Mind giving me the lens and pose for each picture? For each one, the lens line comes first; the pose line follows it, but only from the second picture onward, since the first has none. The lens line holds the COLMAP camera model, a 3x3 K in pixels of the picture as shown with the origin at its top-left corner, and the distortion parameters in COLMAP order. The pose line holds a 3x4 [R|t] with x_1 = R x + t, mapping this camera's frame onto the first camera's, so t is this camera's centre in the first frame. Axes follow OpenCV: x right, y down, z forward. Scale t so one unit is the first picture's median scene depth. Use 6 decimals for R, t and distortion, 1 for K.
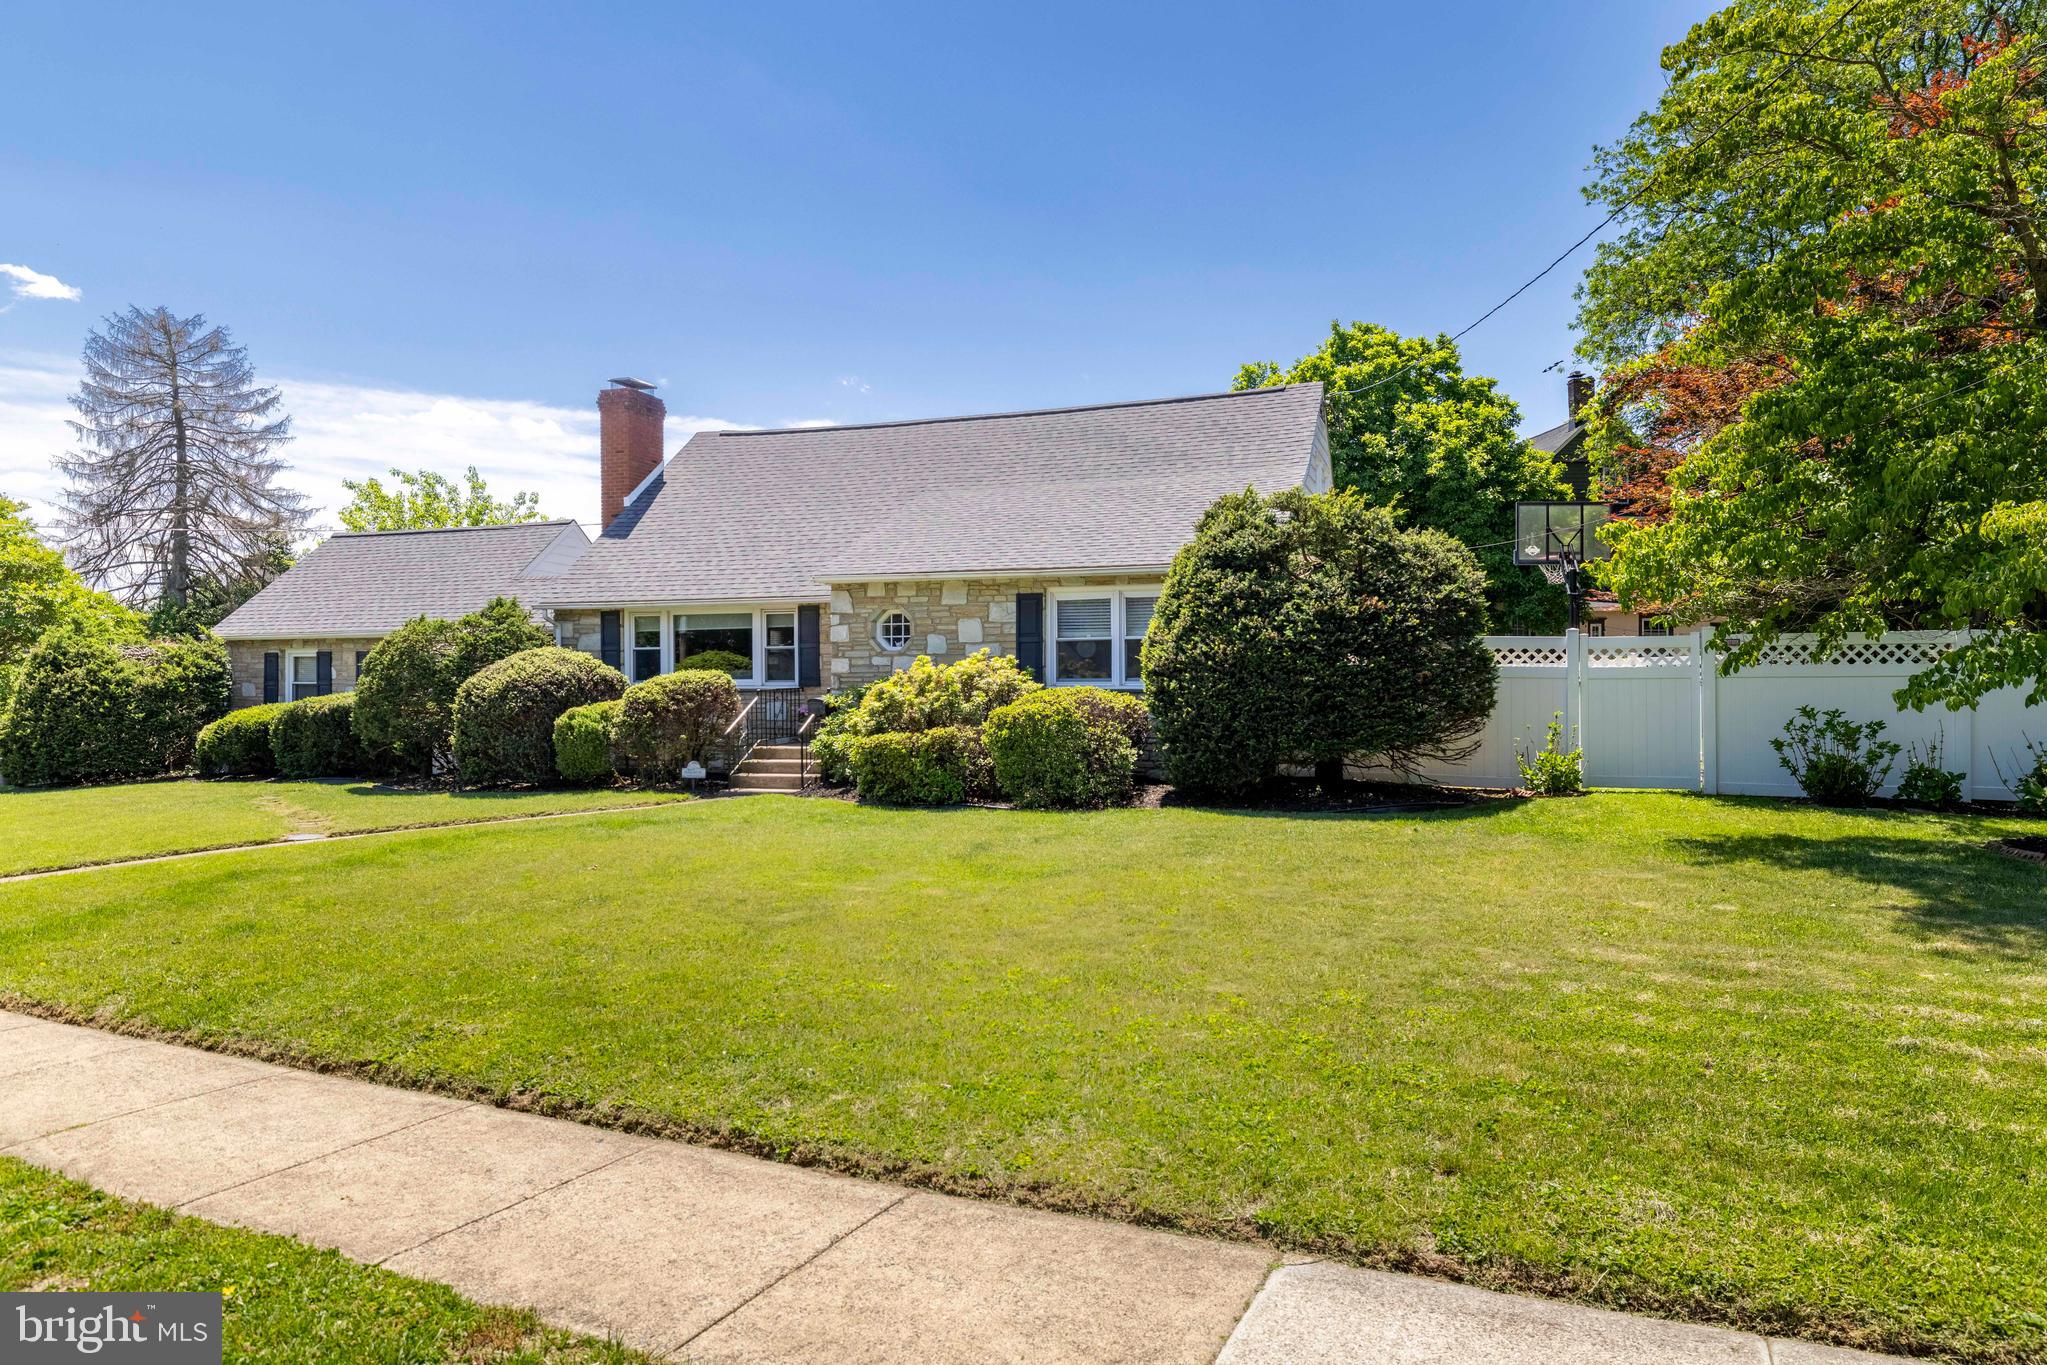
lens RADIAL K [[1269.3, 0, 1023.5], [0, 1269.3, 682.5], [0, 0, 1]] dist [0.000569, 0.000212]
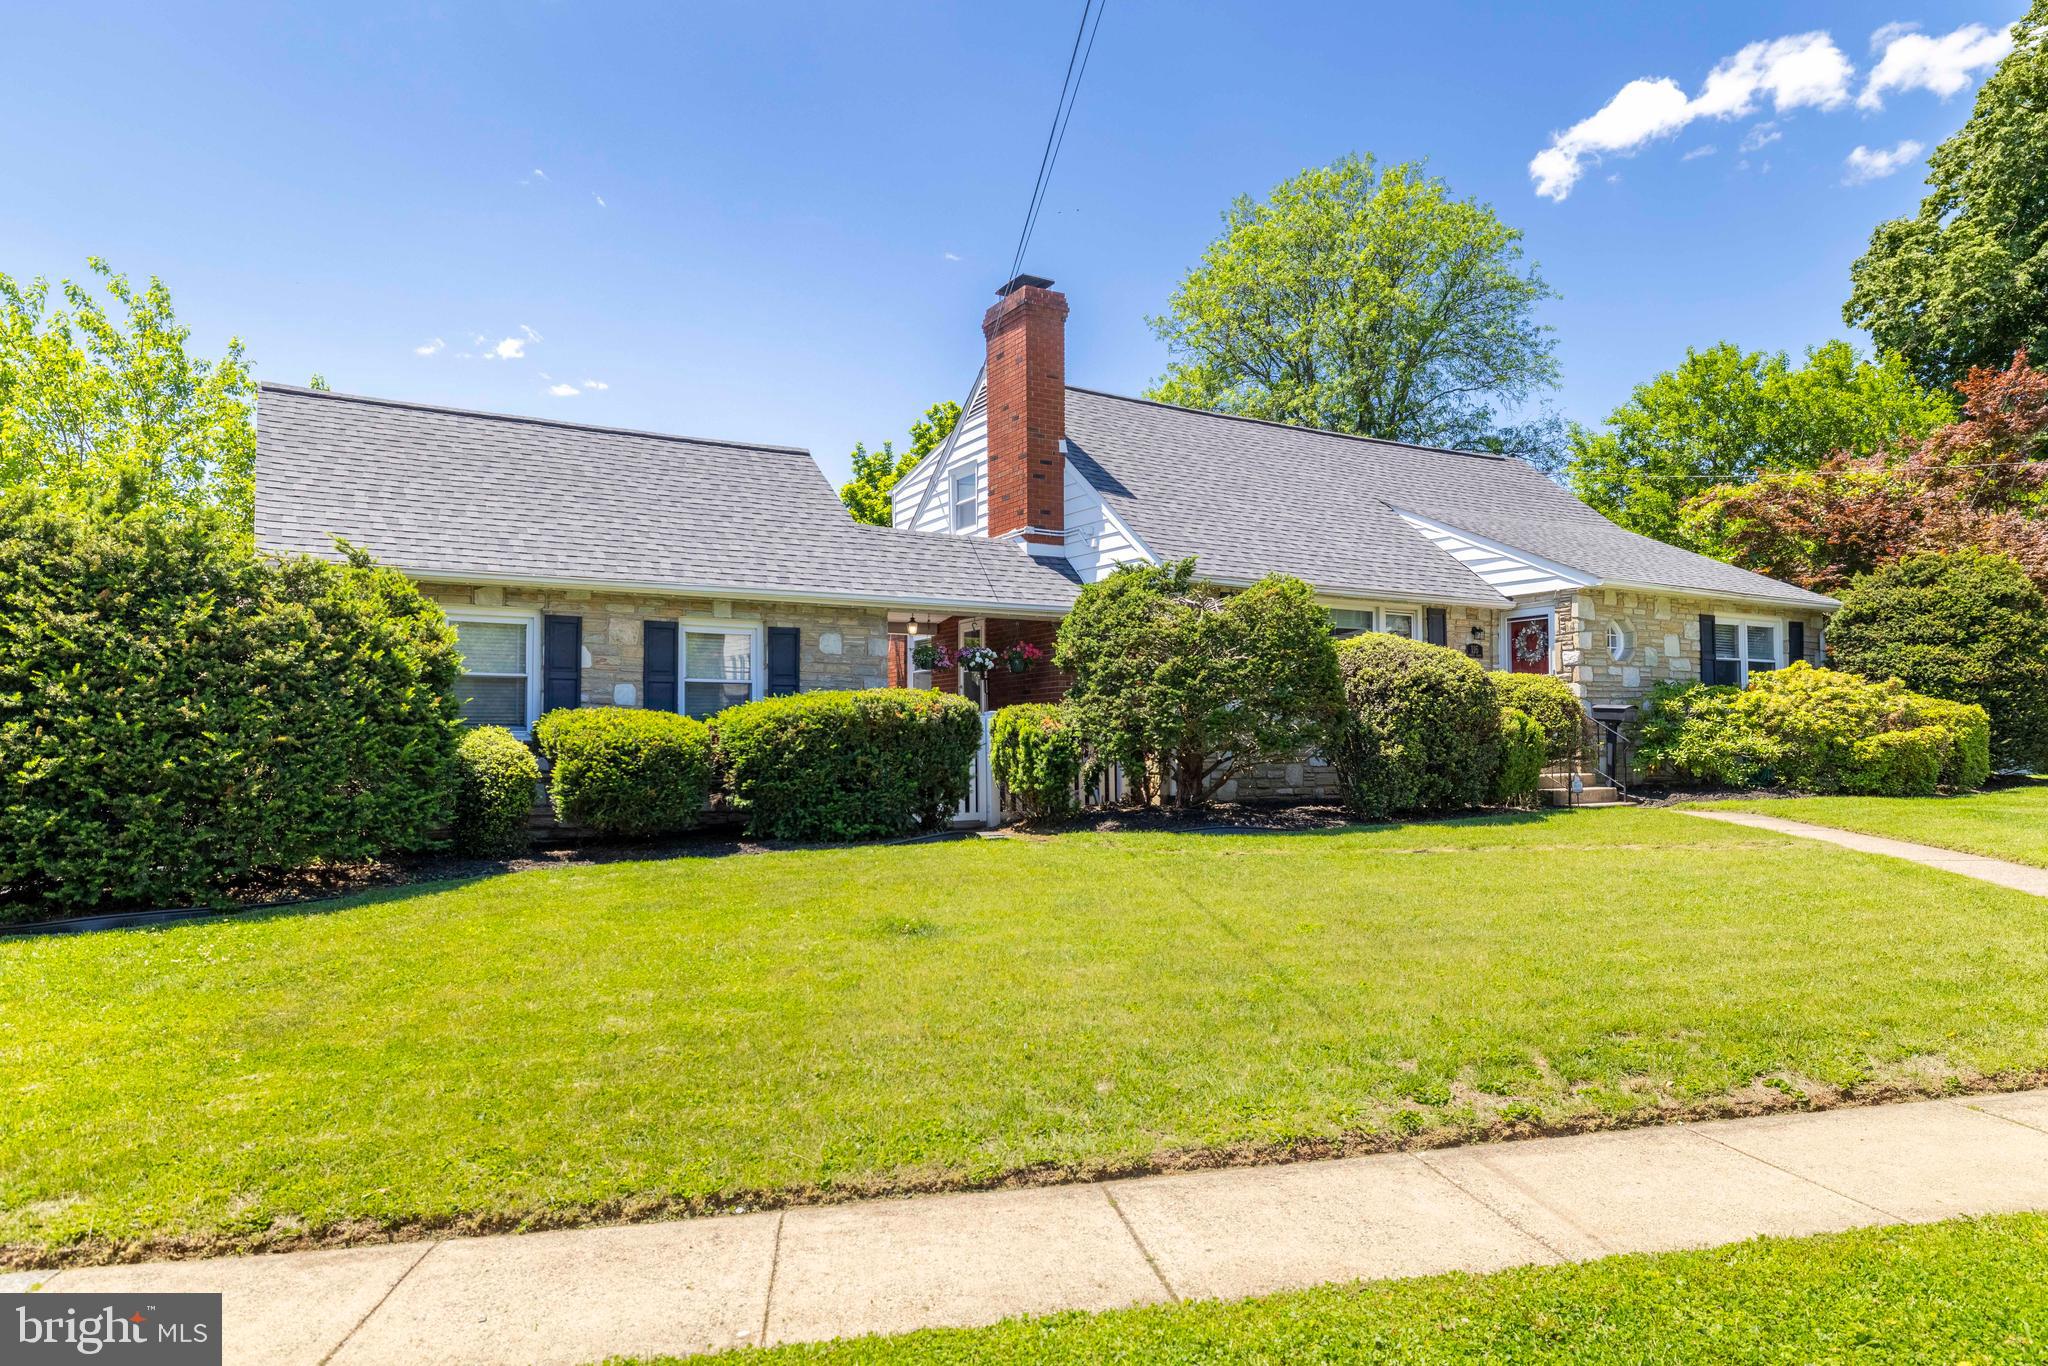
lens RADIAL K [[1292.1, 0, 1021.7], [0, 1292.1, 709.5], [0, 0, 1]] dist [0.001722, 0.000354]
pose [[0.635805, 0.028066, 0.771340, -1.176861], [0.003214, 0.999234, -0.039007, 0.050741], [-0.771843, 0.027279, 0.635227, 0.716051]]
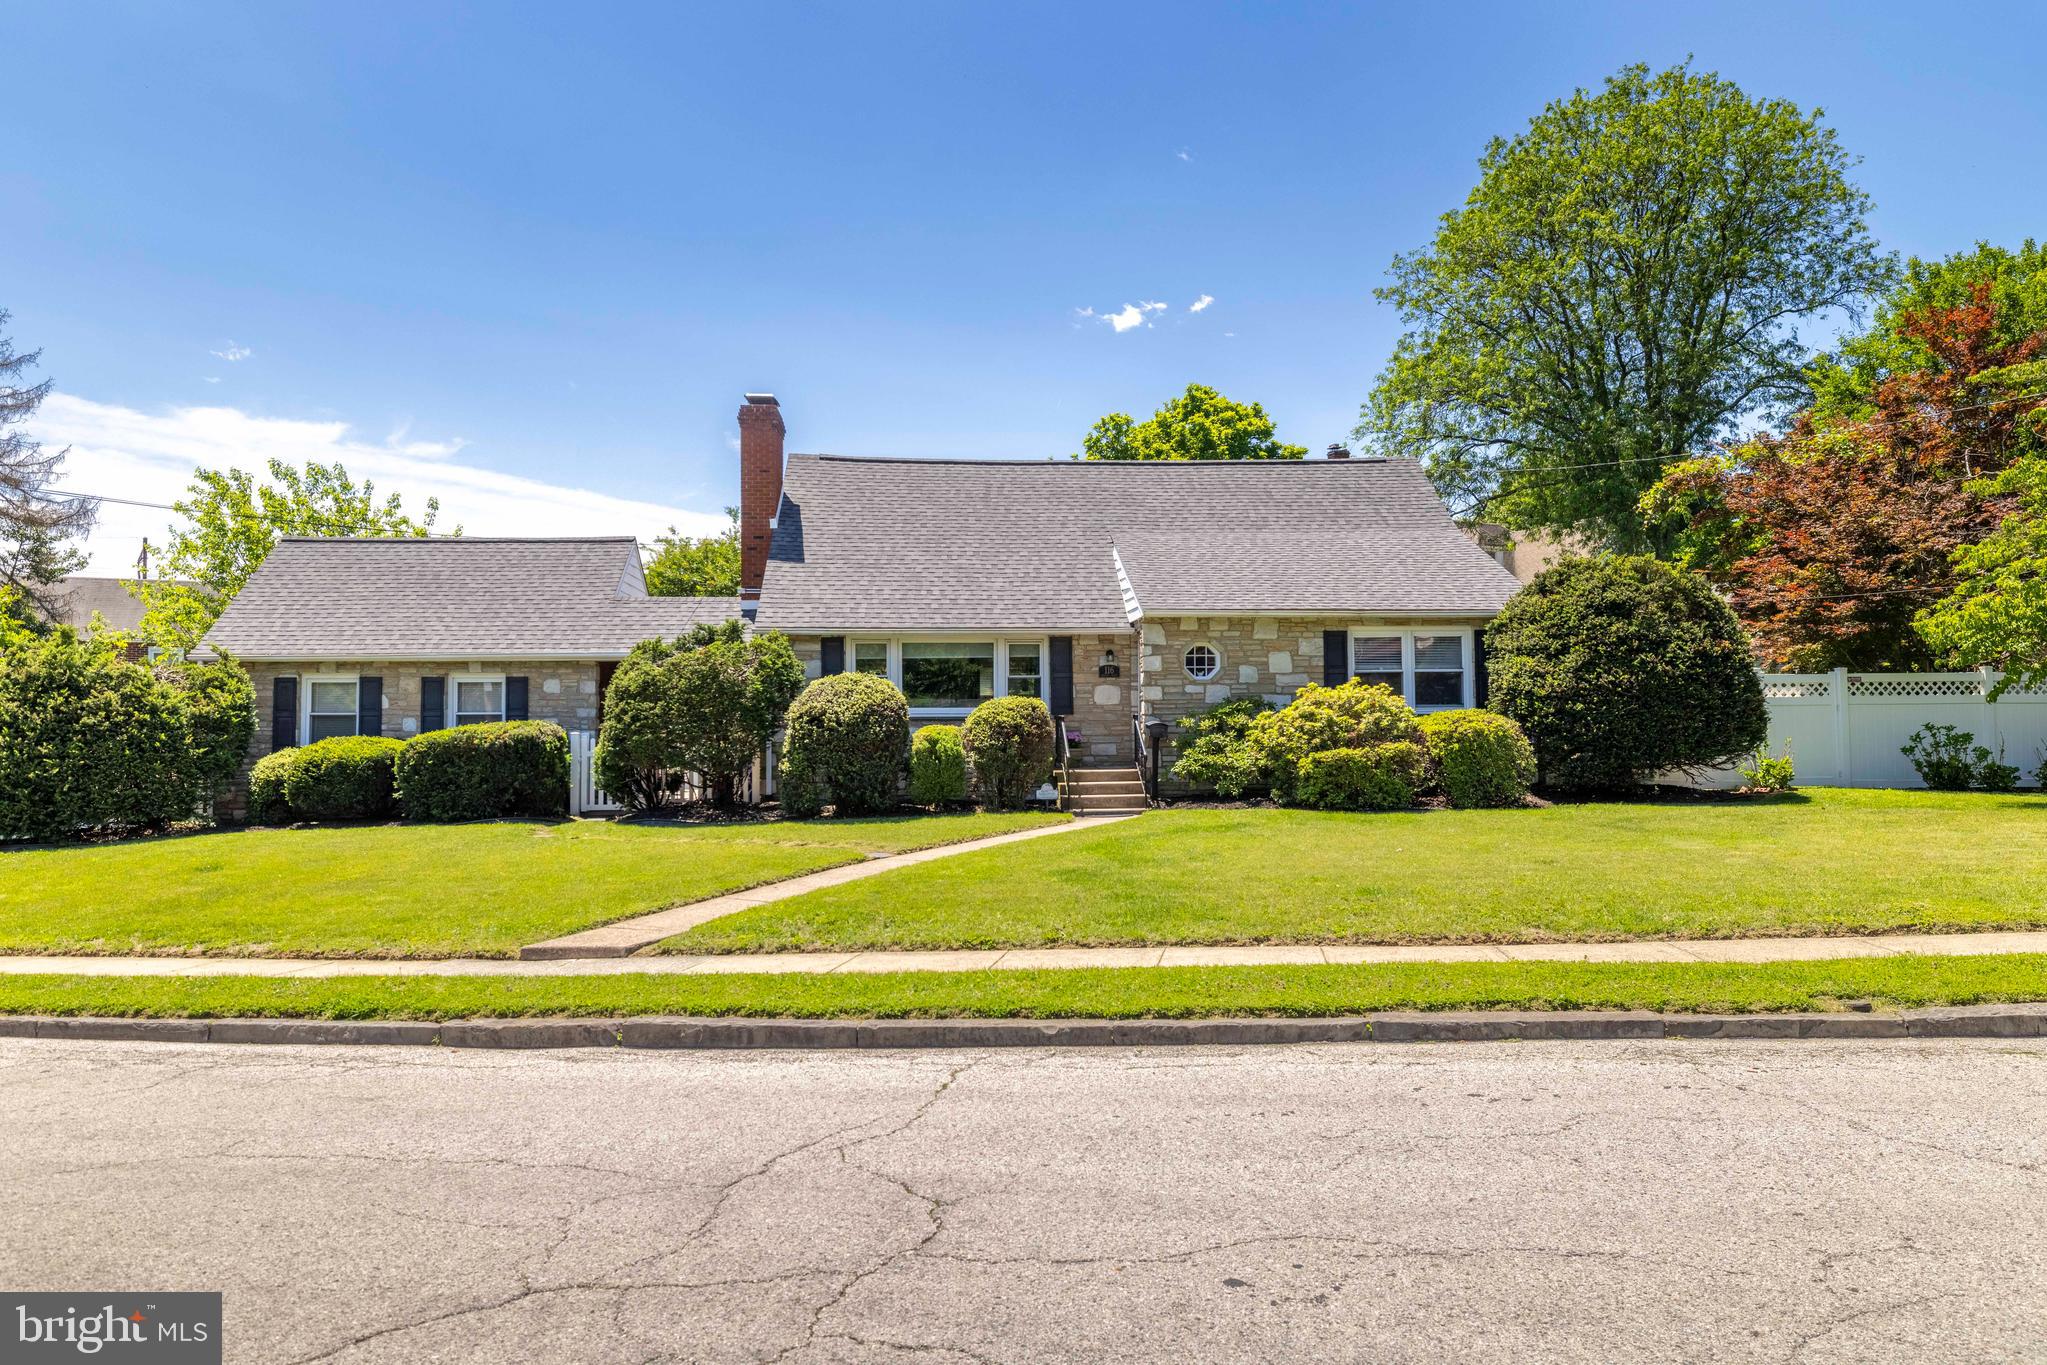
lens RADIAL K [[1382.1, 0, 1023.5], [0, 1382.1, 682.5], [0, 0, 1]] dist [0.003944, 0.000359]
pose [[0.922088, 0.011156, 0.386821, -0.706569], [0.002570, 0.999386, -0.034949, 0.018630], [-0.386973, 0.033220, 0.921493, -0.041022]]
